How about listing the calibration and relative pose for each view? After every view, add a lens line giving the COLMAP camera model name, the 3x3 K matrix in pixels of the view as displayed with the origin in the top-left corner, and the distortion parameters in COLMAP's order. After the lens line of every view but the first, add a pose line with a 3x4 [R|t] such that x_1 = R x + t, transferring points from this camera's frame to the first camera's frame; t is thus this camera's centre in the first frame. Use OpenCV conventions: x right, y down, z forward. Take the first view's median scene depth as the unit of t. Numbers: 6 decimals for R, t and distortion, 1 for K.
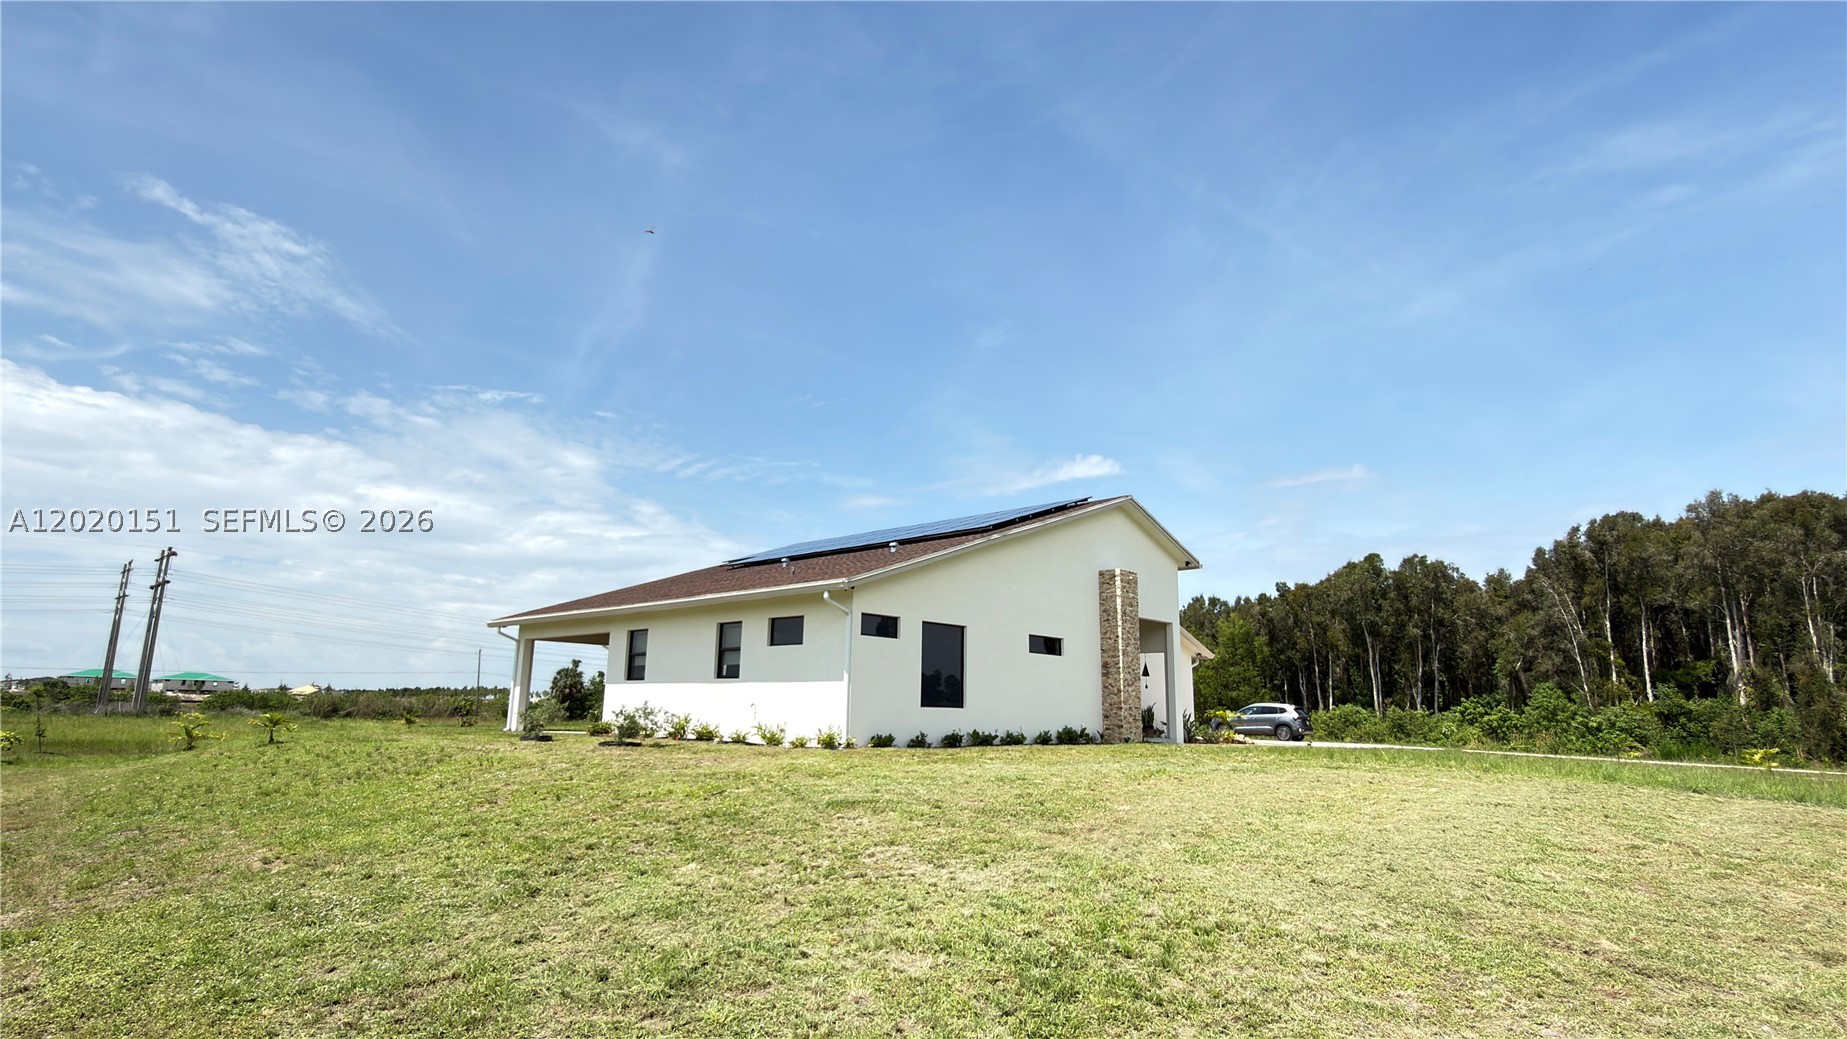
lens RADIAL K [[977.8, 0, 914.5], [0, 977.8, 510.9], [0, 0, 1]] dist [-0.003427, -0.000044]
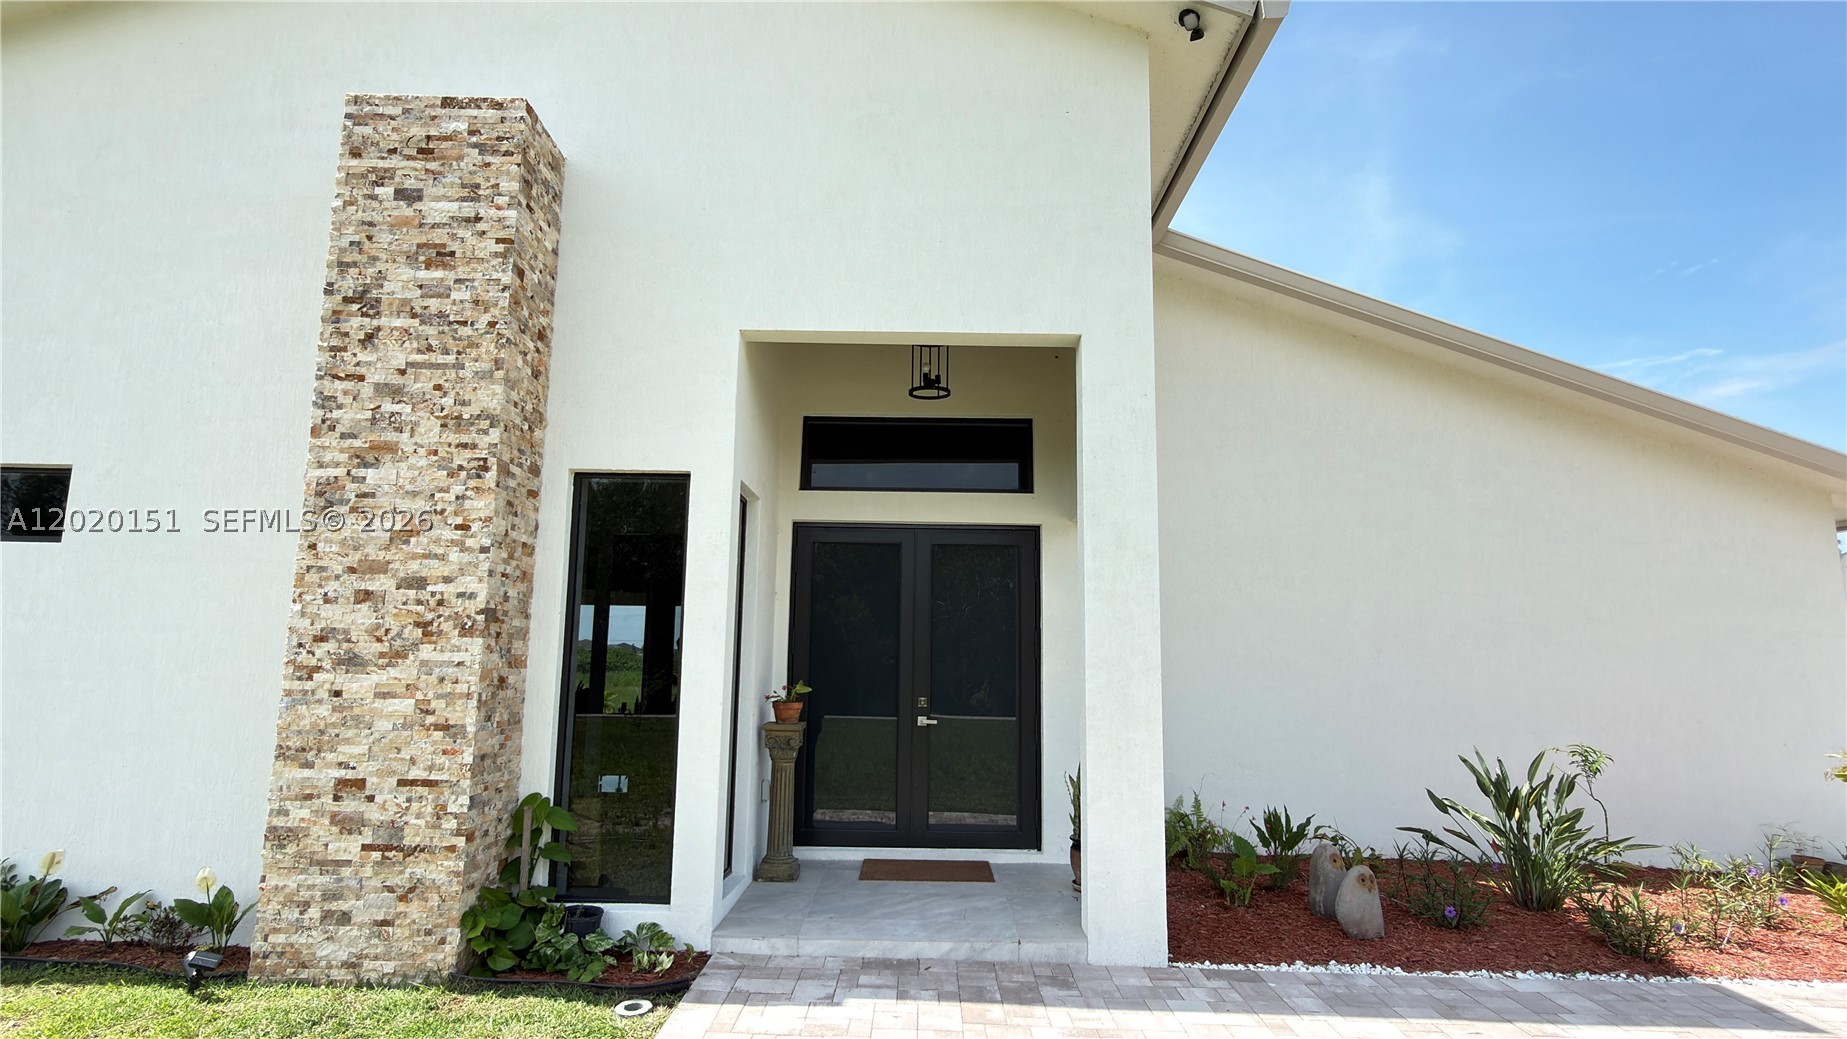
lens RADIAL K [[970.3, 0, 920.5], [0, 970.3, 521.7], [0, 0, 1]] dist [0.000883, -0.000652]
pose [[0.669256, -0.115399, -0.734016, 0.183710], [0.149976, 0.988513, -0.018666, 0.072573], [0.727738, -0.097592, 0.678876, 0.404978]]
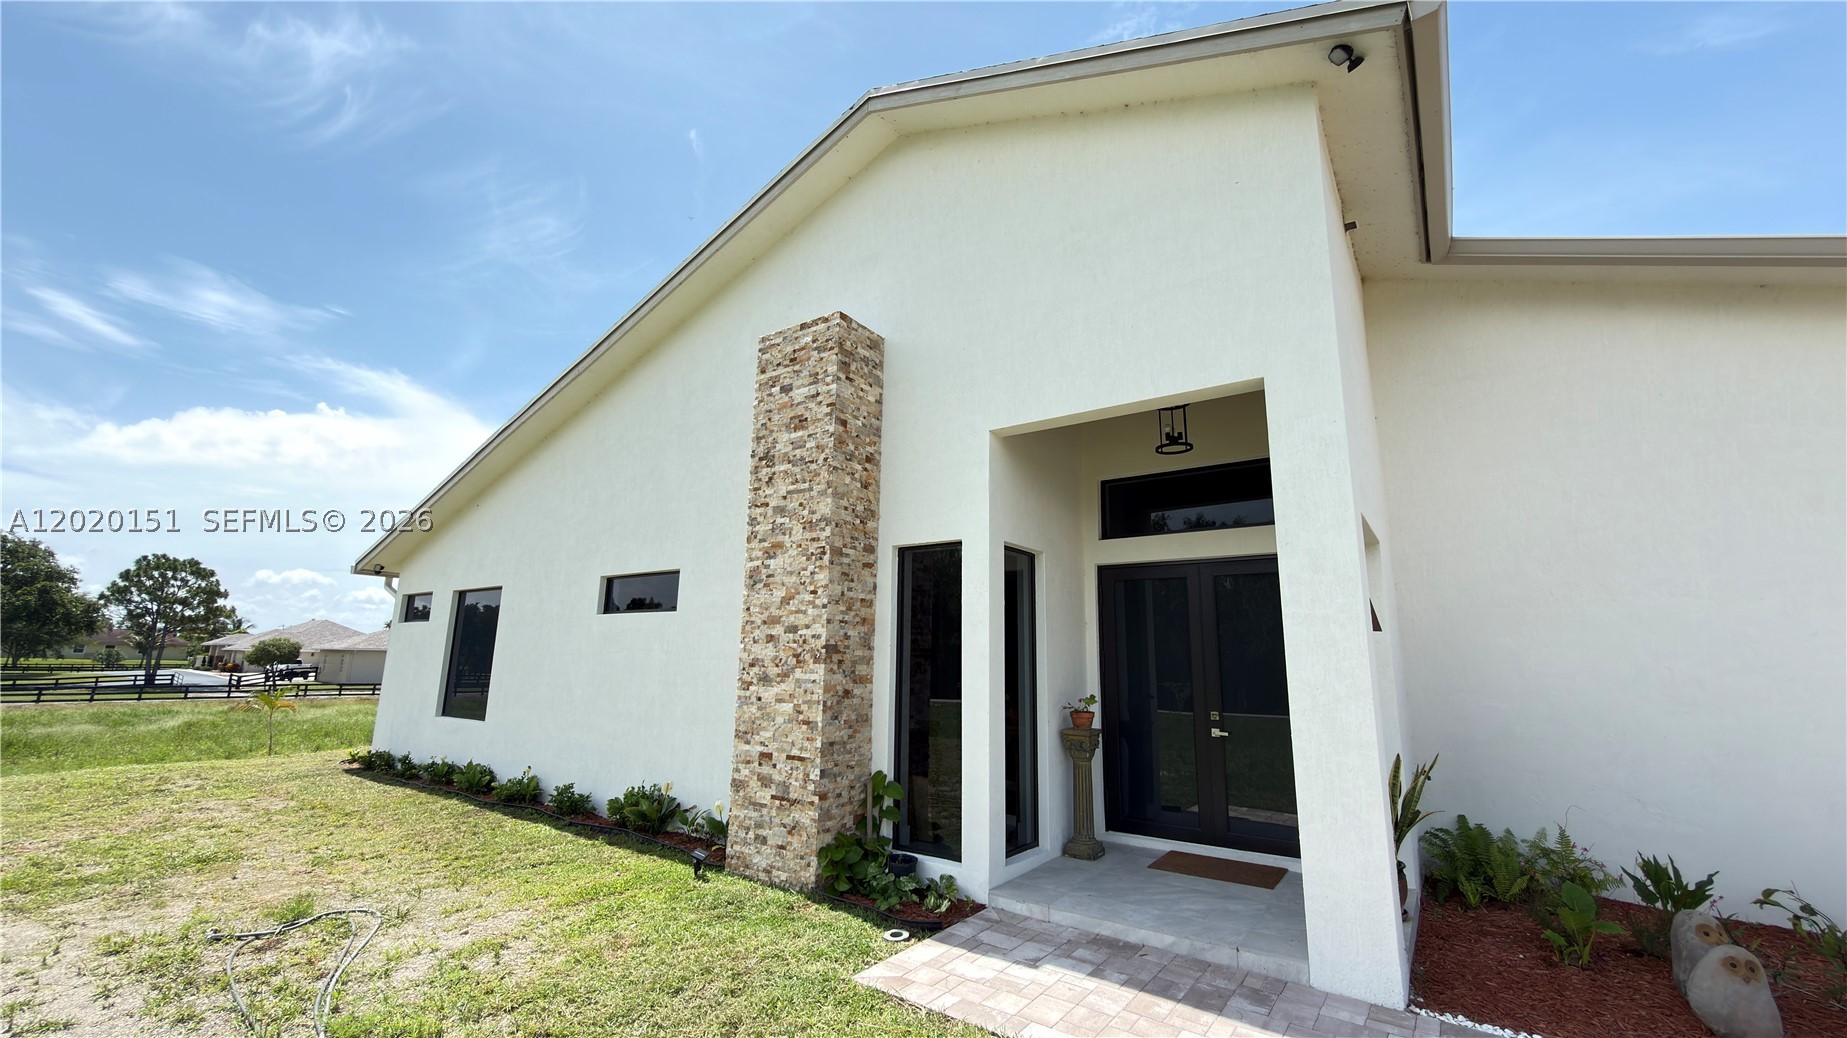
lens RADIAL K [[739.4, 0, 923.5], [0, 739.4, 519.0], [0, 0, 1]] dist [-0.000646, 0.000338]
pose [[0.110504, -0.206311, -0.972227, 0.195402], [0.191206, 0.964357, -0.182908, 0.076899], [0.975310, -0.165683, 0.146013, 0.433598]]
